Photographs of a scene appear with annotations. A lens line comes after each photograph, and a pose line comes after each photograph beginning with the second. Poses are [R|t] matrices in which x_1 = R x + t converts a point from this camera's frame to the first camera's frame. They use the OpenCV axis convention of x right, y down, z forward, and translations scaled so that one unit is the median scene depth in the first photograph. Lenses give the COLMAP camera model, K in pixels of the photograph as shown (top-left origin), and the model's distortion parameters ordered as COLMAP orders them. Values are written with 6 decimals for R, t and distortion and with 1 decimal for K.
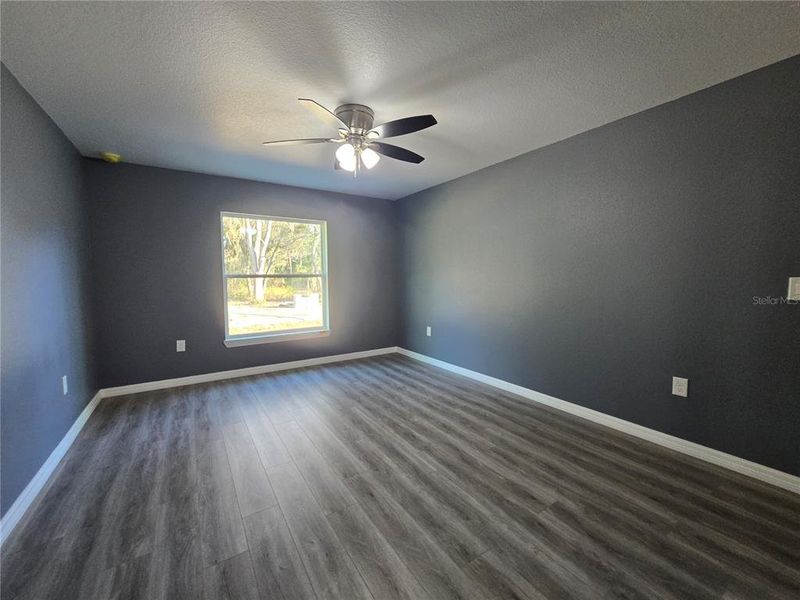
lens RADIAL K [[325.1, 0, 400.0], [0, 325.1, 300.0], [0, 0, 1]] dist [0.002108, 0.000113]
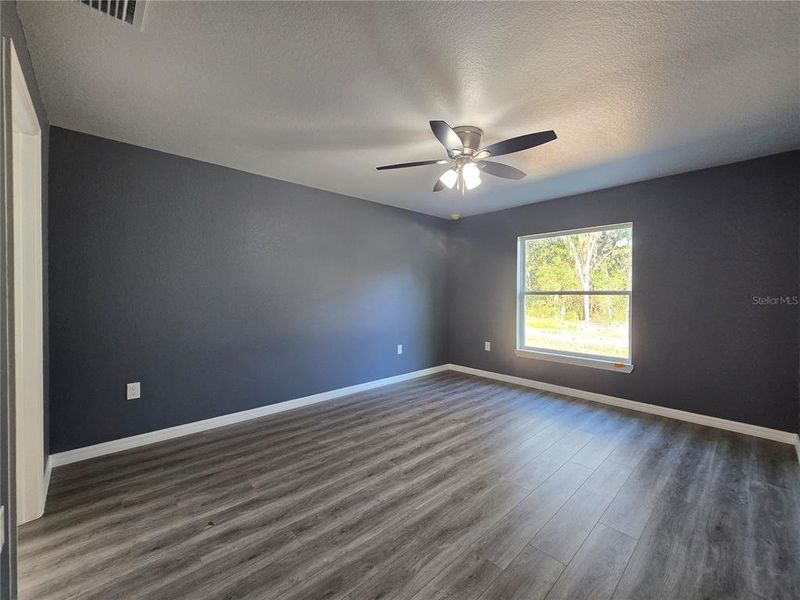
lens RADIAL K [[325.1, 0, 400.0], [0, 325.1, 300.0], [0, 0, 1]] dist [0.002108, 0.000113]
pose [[0.179143, 0.027524, -0.983438, 0.727961], [-0.078372, 0.996831, 0.013623, -0.046075], [0.980696, 0.074634, 0.180733, 0.561658]]
